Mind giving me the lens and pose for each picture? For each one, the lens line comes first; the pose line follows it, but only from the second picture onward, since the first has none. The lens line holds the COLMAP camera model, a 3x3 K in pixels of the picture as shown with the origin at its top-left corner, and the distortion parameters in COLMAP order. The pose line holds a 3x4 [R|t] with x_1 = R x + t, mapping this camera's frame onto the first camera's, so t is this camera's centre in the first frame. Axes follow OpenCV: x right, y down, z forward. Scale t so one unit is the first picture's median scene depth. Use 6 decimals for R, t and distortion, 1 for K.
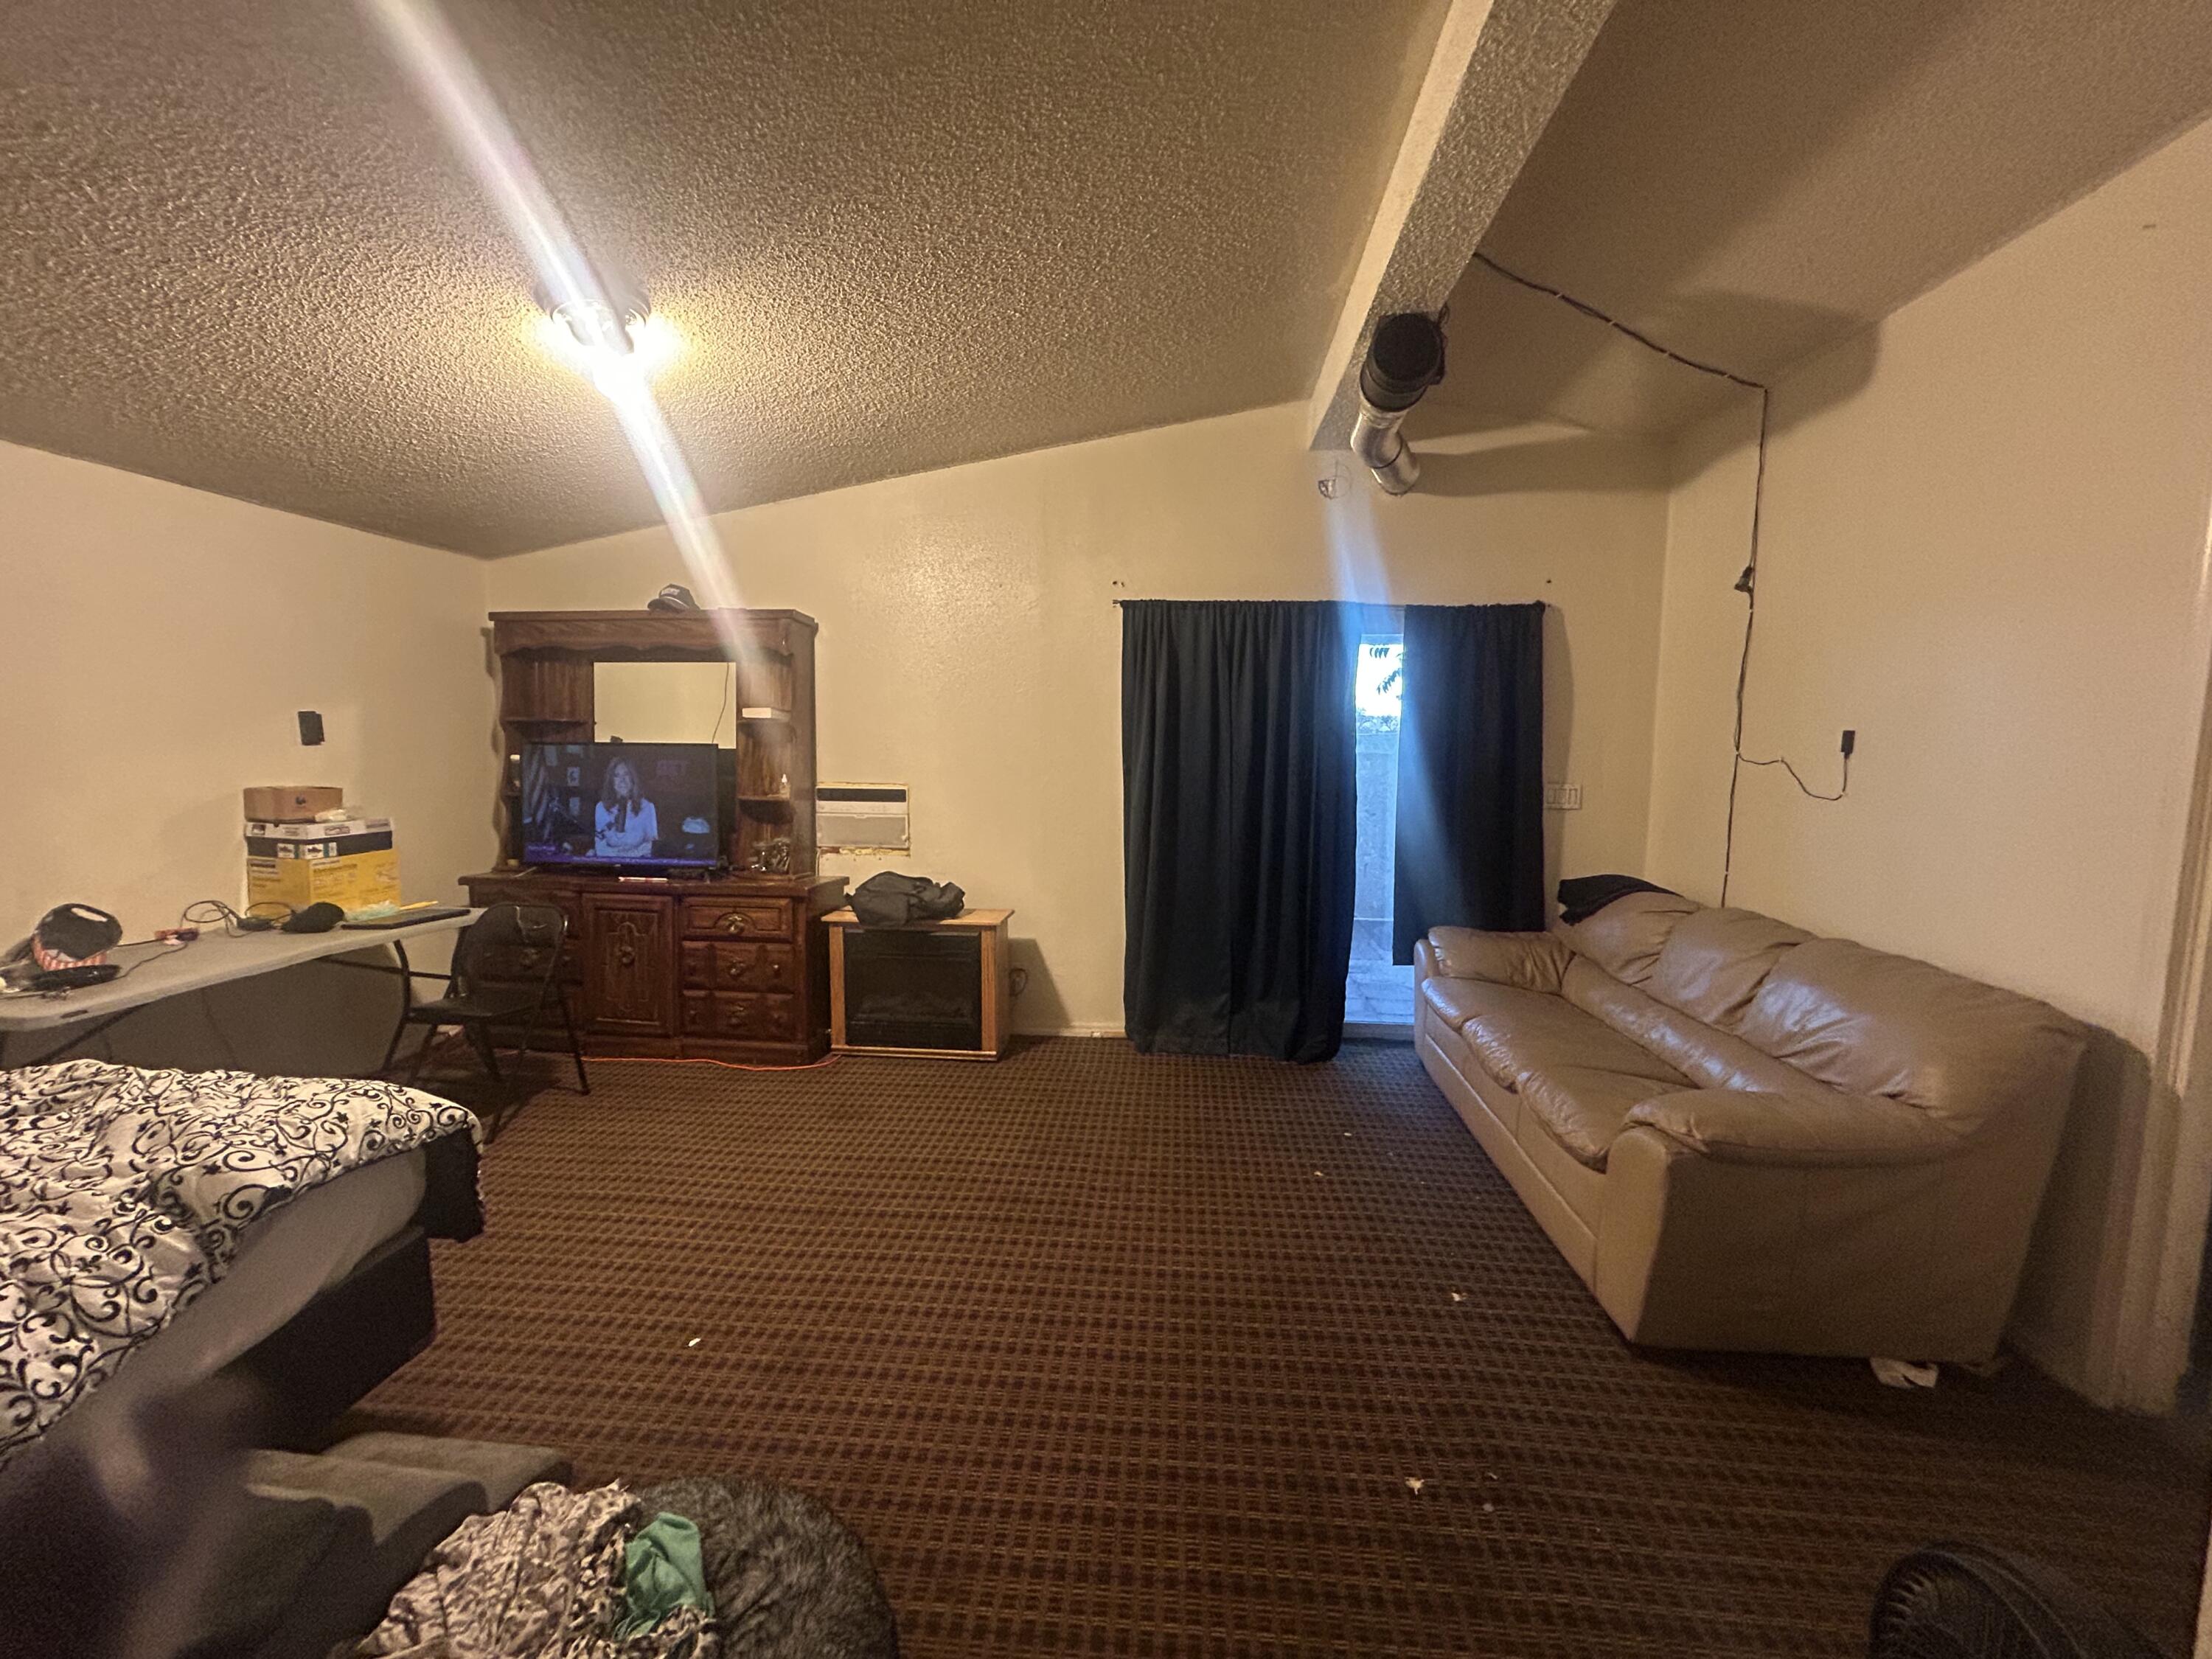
lens RADIAL K [[905.5, 0, 1109.5], [0, 905.5, 833.7], [0, 0, 1]] dist [-0.001771, 0.000756]
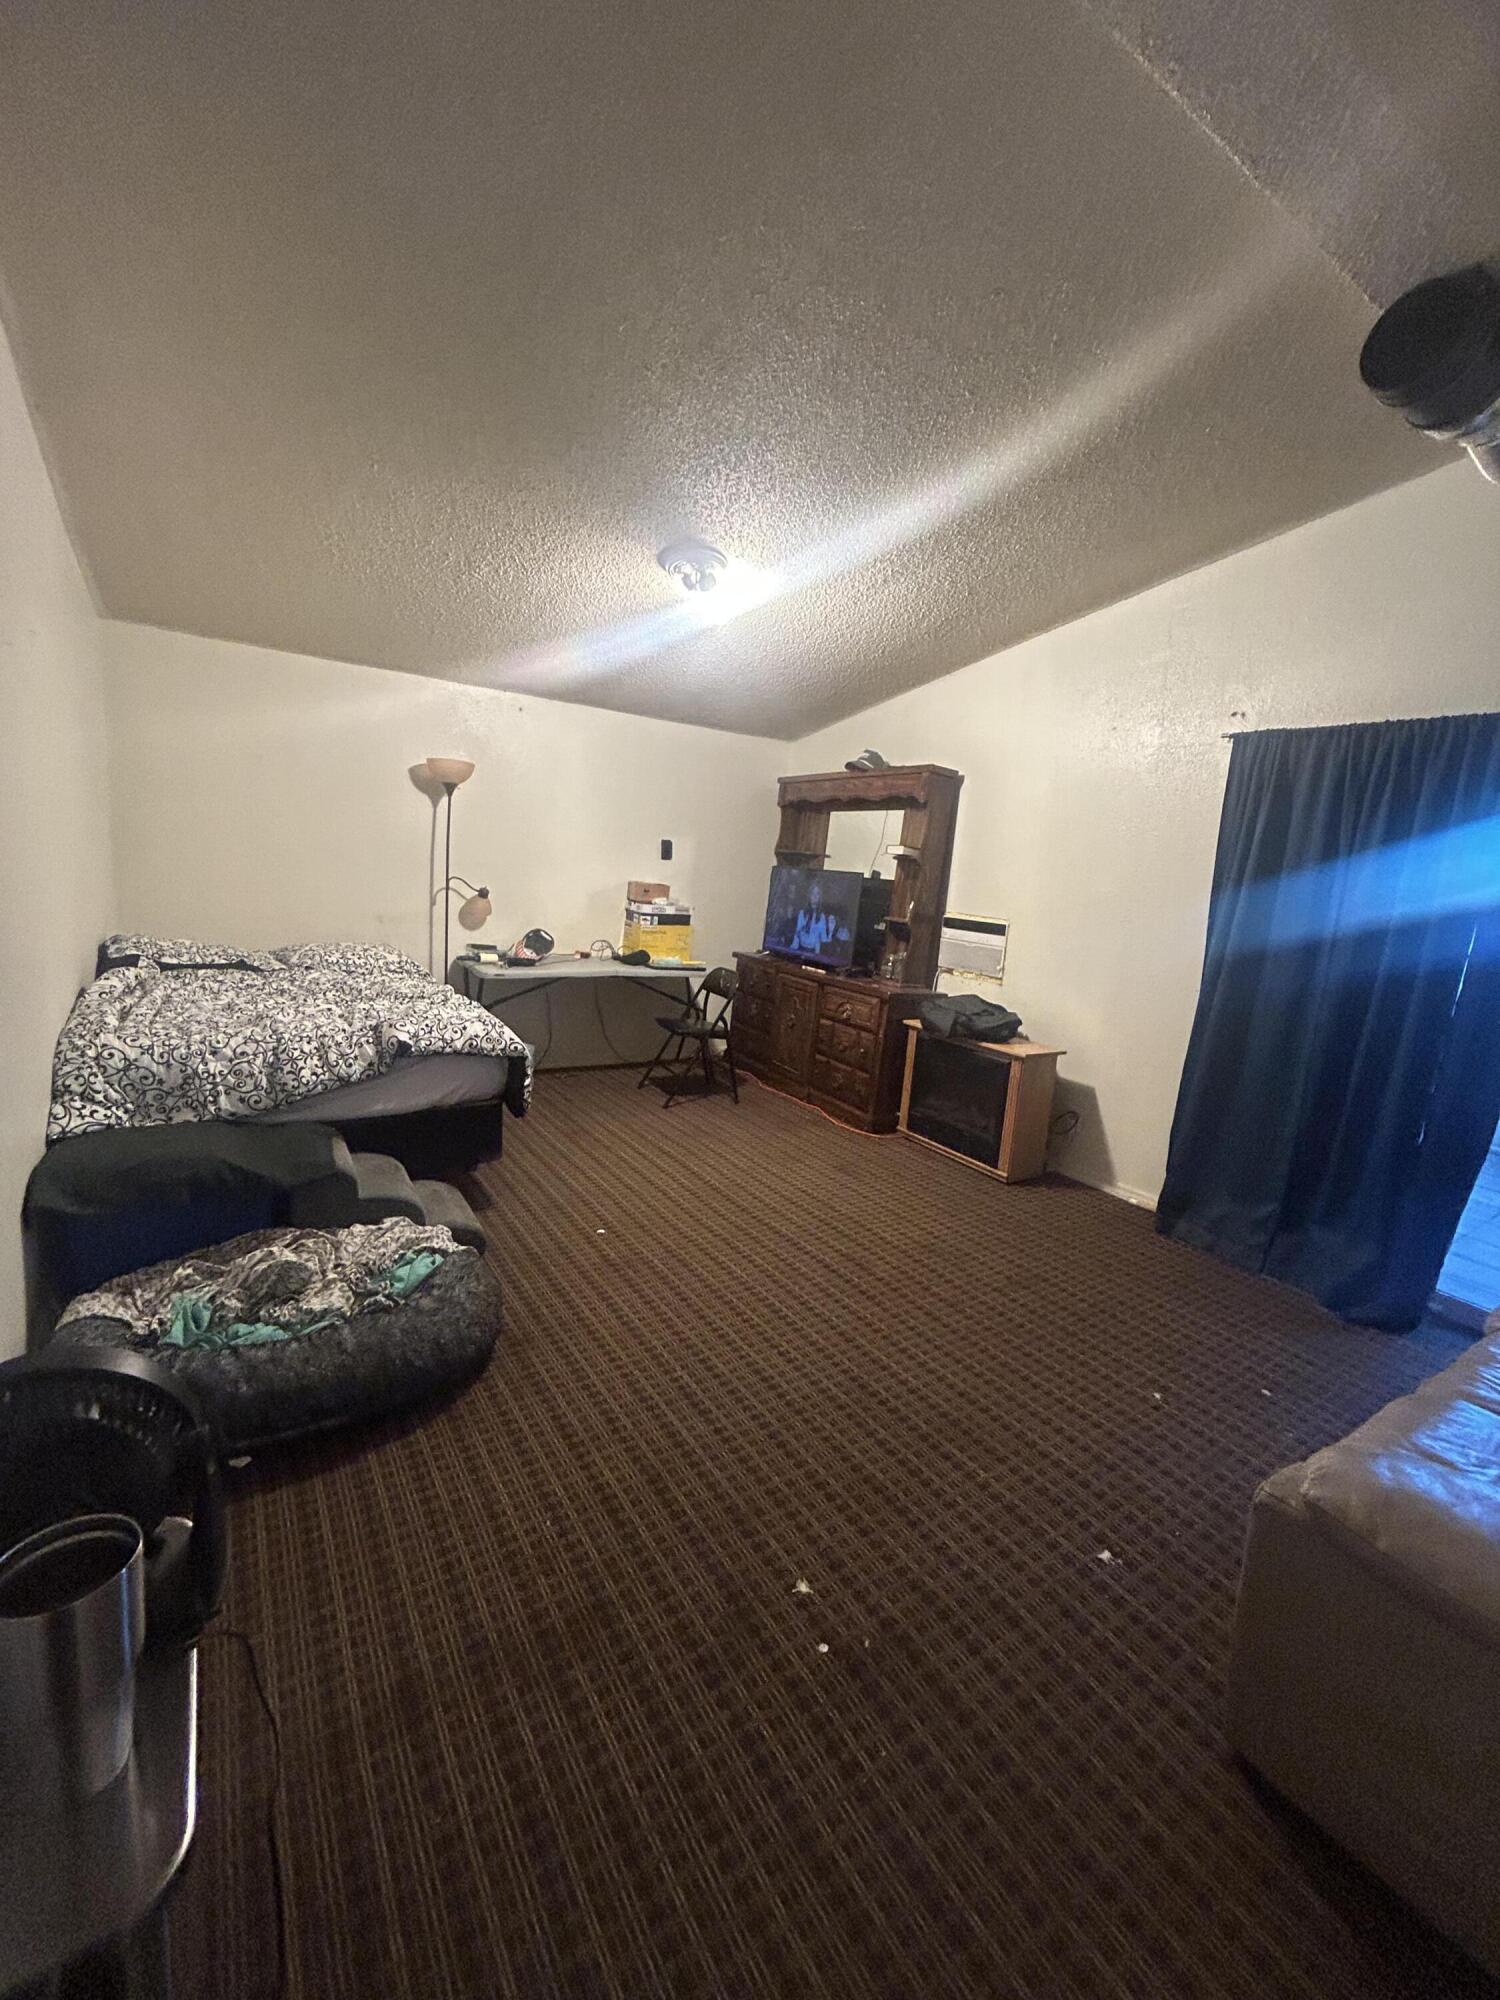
lens RADIAL K [[818.7, 0, 749.7], [0, 818.7, 1003.1], [0, 0, 1]] dist [-0.001771, 0.000756]
pose [[0.616604, 0.169871, -0.768728, 0.394782], [-0.151463, 0.983799, 0.095907, -0.004014], [0.772566, 0.057297, 0.632344, 0.146378]]
